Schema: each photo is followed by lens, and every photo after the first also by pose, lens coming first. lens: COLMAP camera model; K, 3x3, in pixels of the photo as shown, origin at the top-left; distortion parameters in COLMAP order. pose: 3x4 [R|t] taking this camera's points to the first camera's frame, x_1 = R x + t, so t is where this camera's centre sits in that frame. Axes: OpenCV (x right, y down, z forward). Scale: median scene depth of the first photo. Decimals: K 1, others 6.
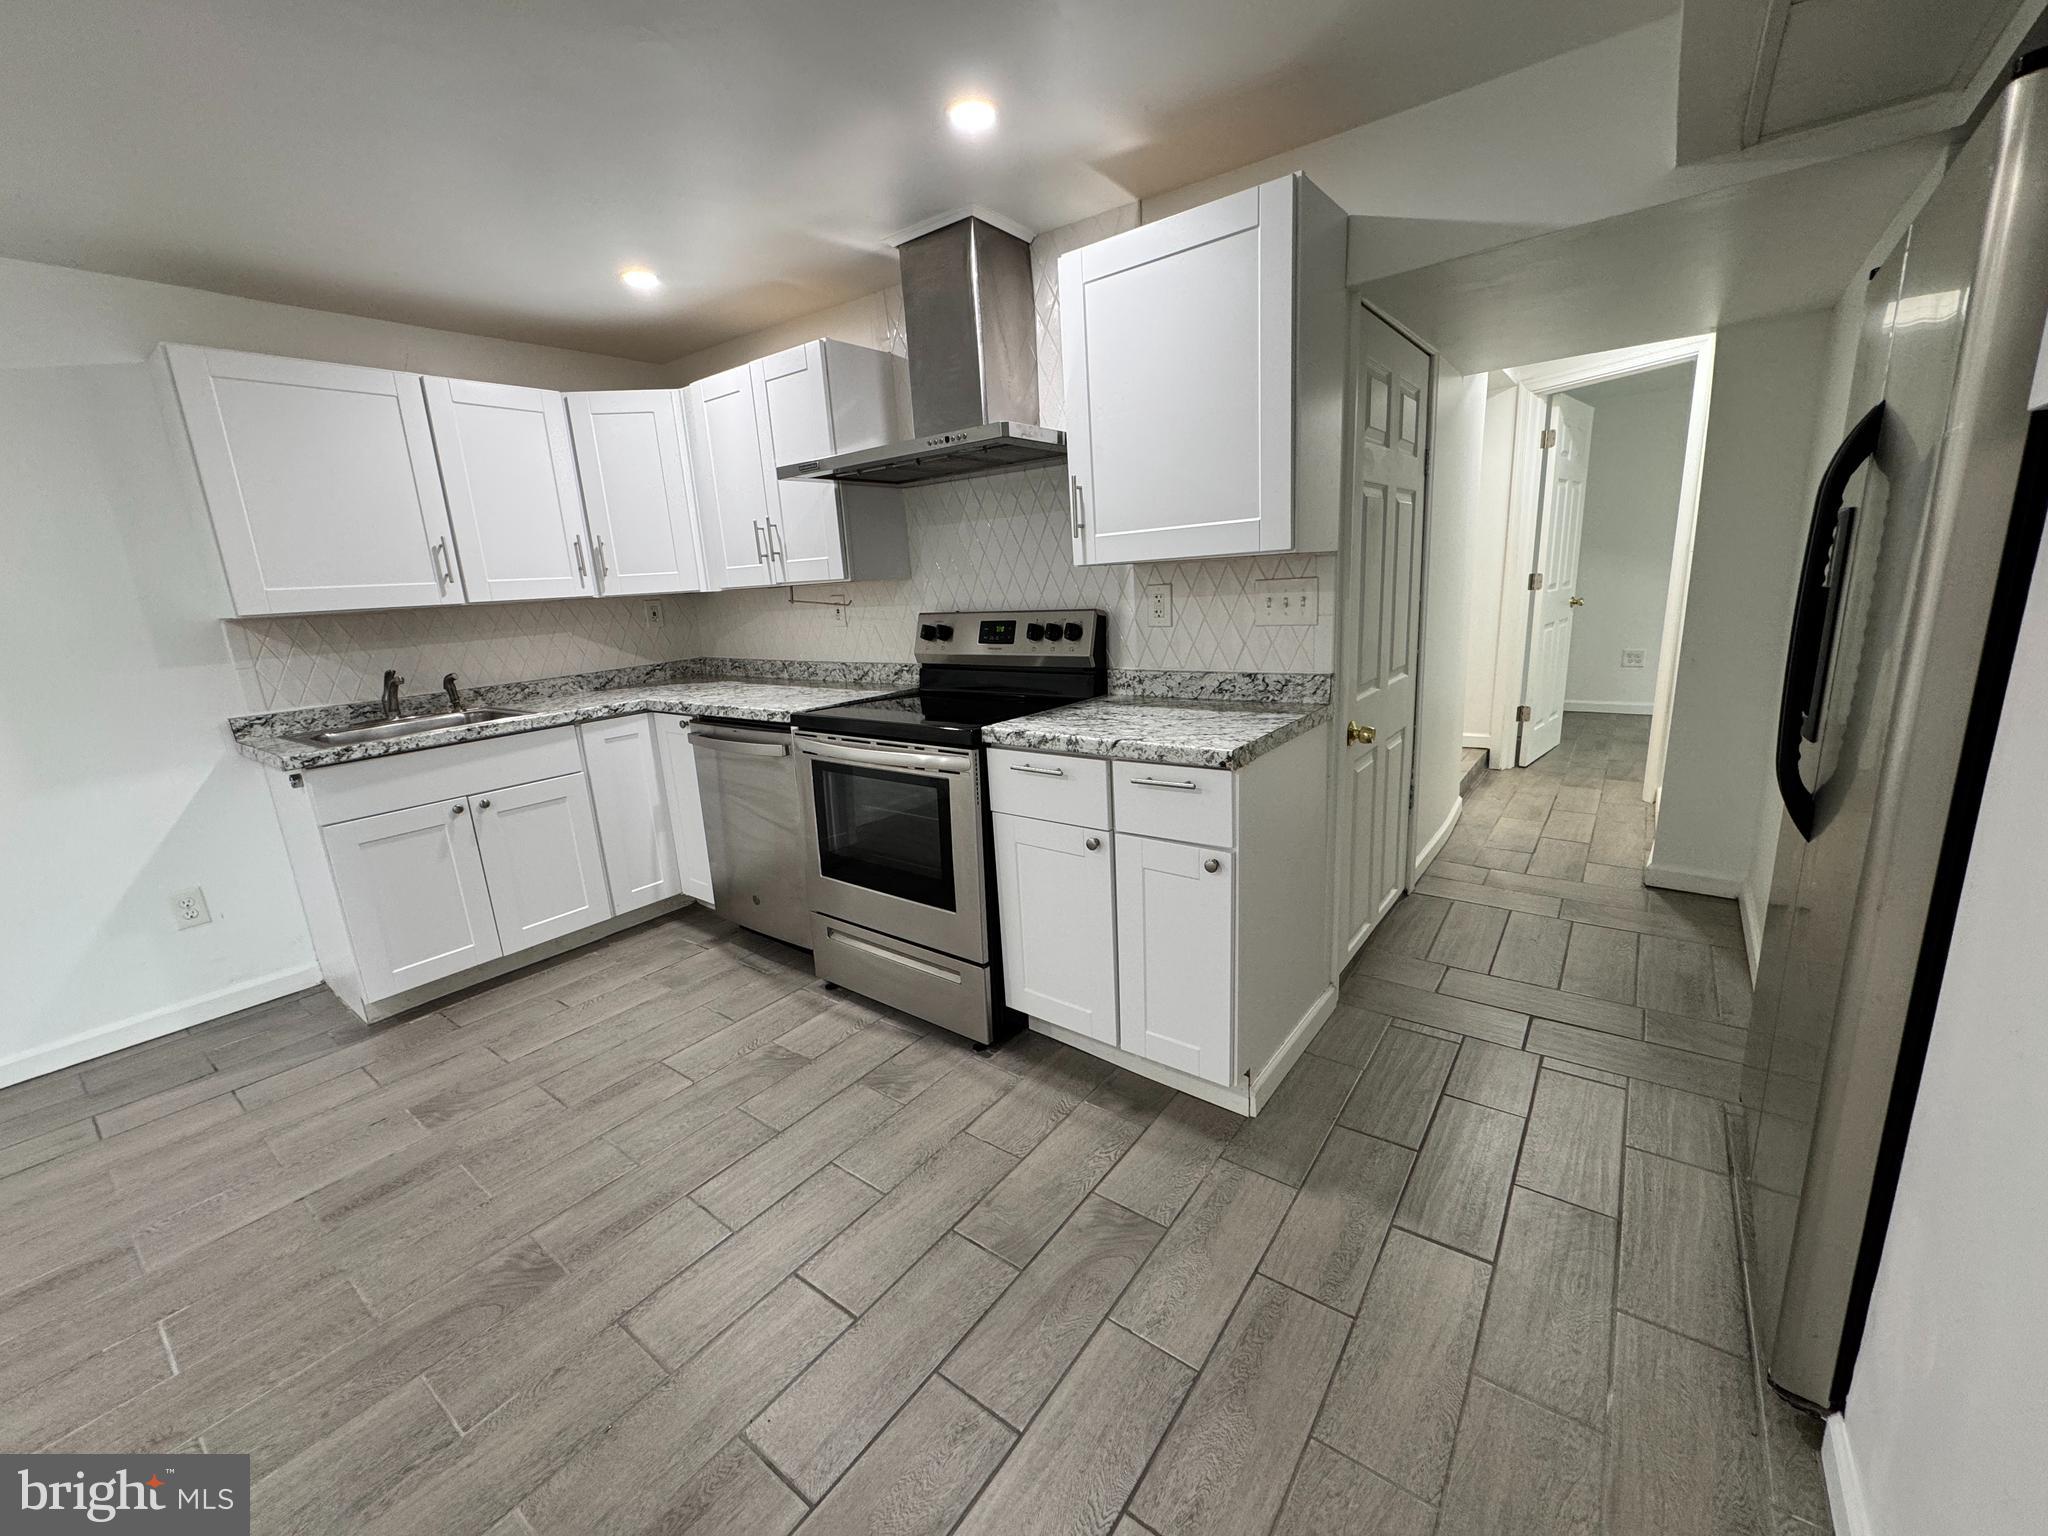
lens RADIAL K [[822.5, 0, 1024.7], [0, 822.5, 776.2], [0, 0, 1]] dist [0.002137, -0.000093]
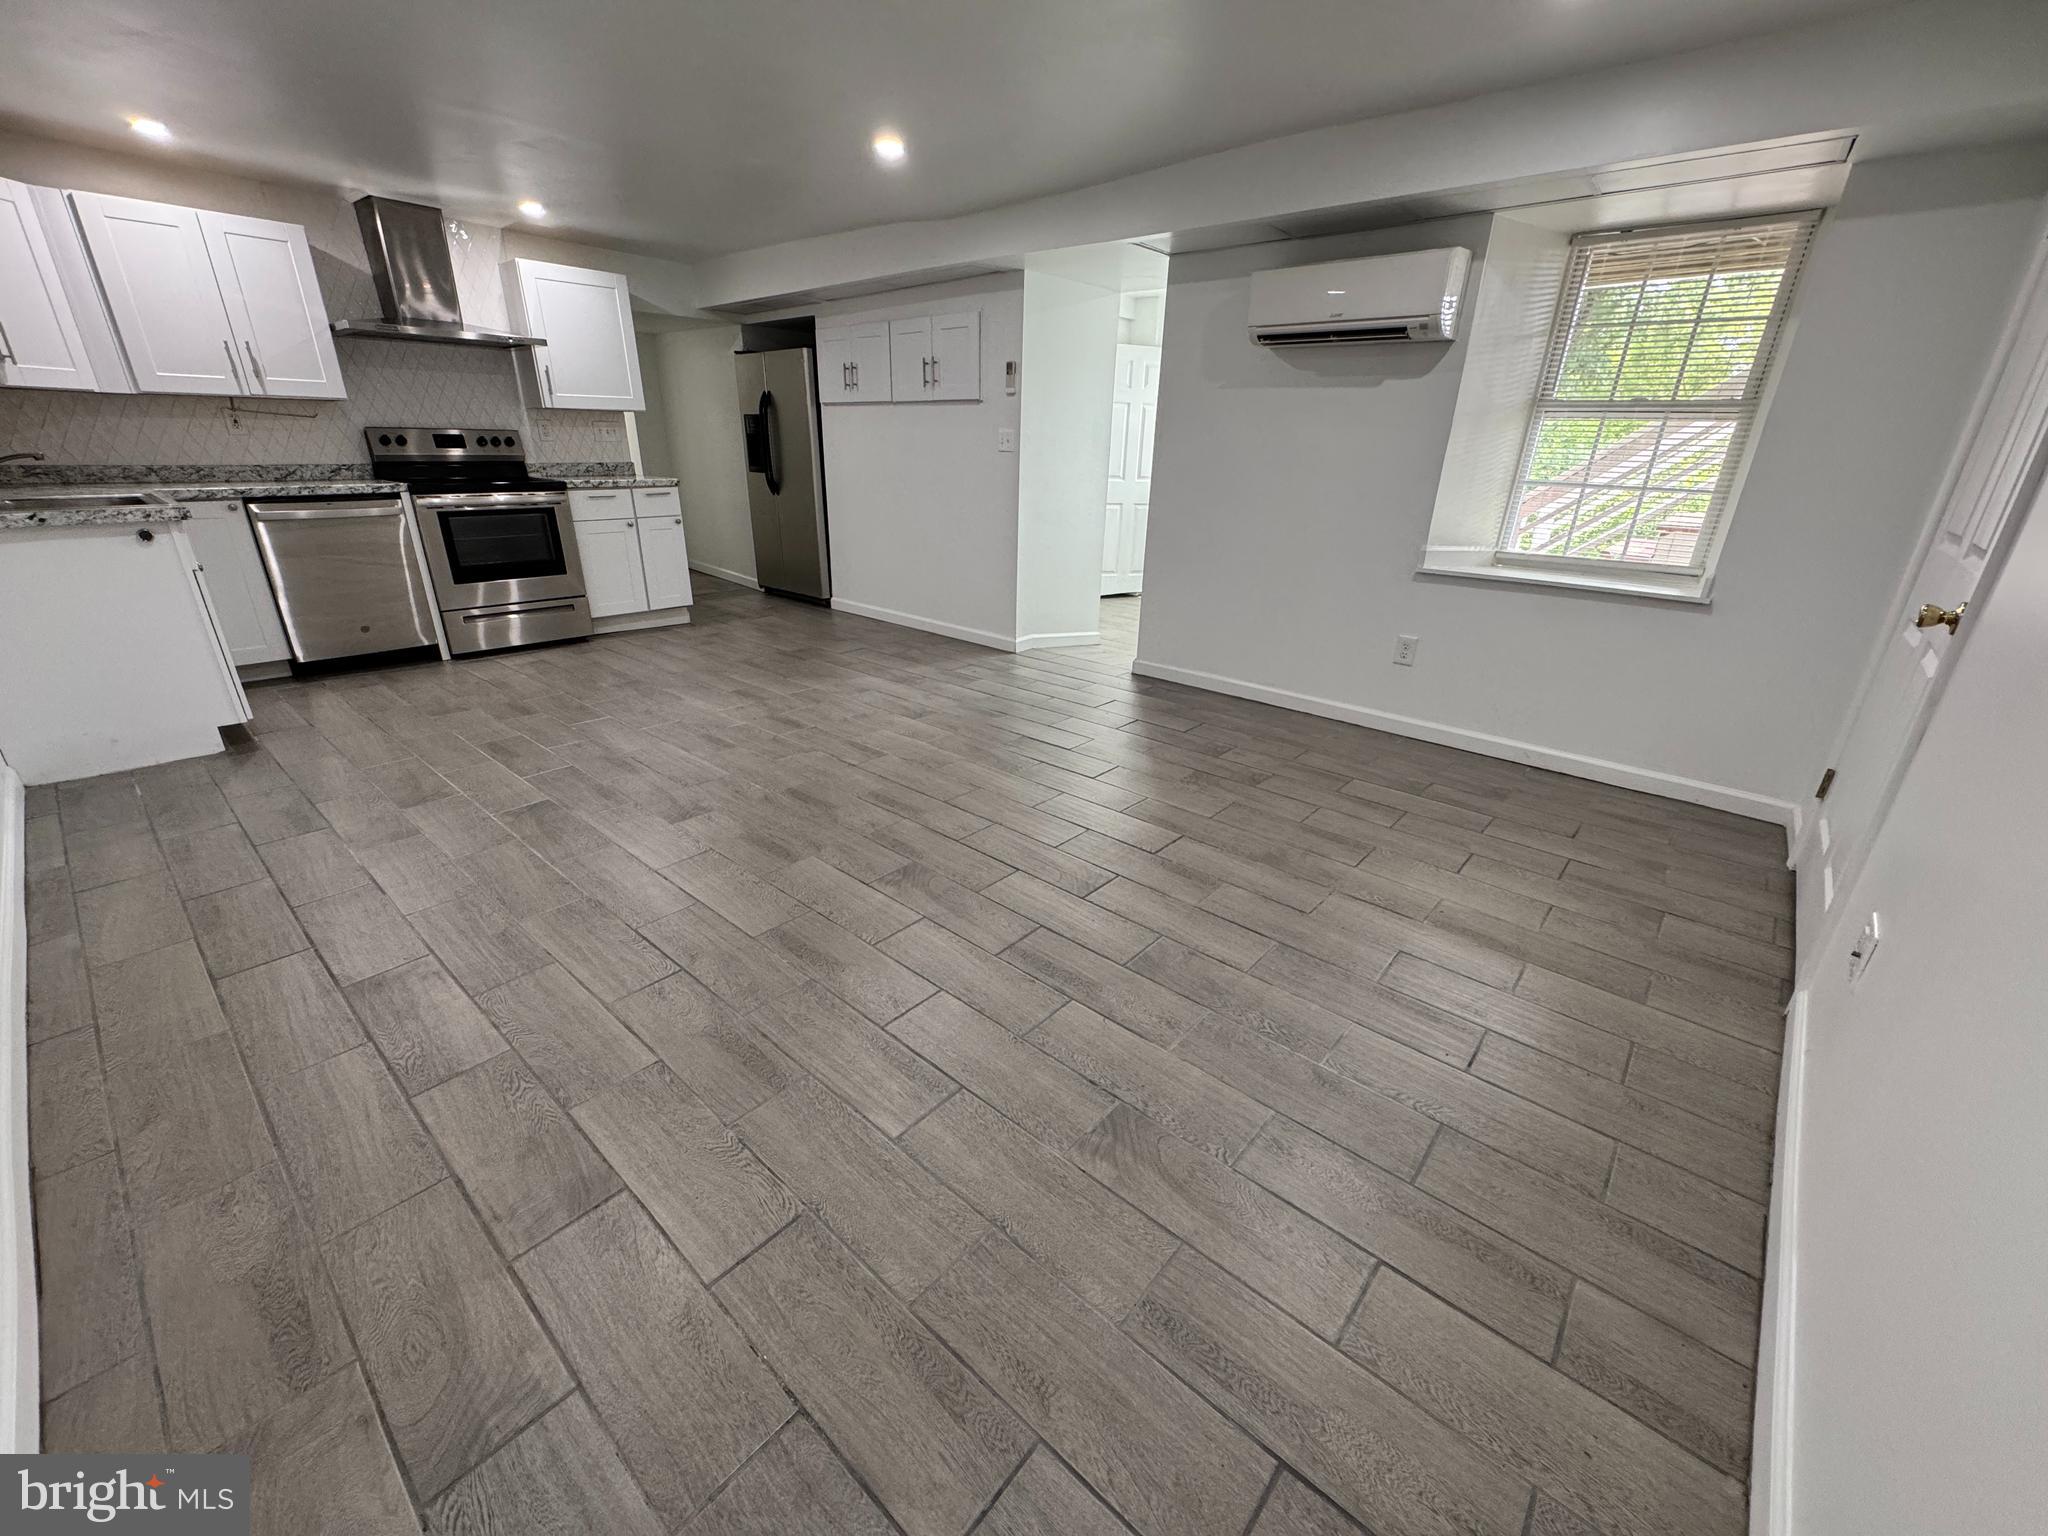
lens RADIAL K [[822.5, 0, 1027.6], [0, 822.5, 768.4], [0, 0, 1]] dist [0.002137, -0.000093]
pose [[0.071851, -0.323823, 0.943385, -1.898737], [0.207345, 0.930017, 0.303442, 0.203529], [-0.975626, 0.173804, 0.133966, -0.327075]]
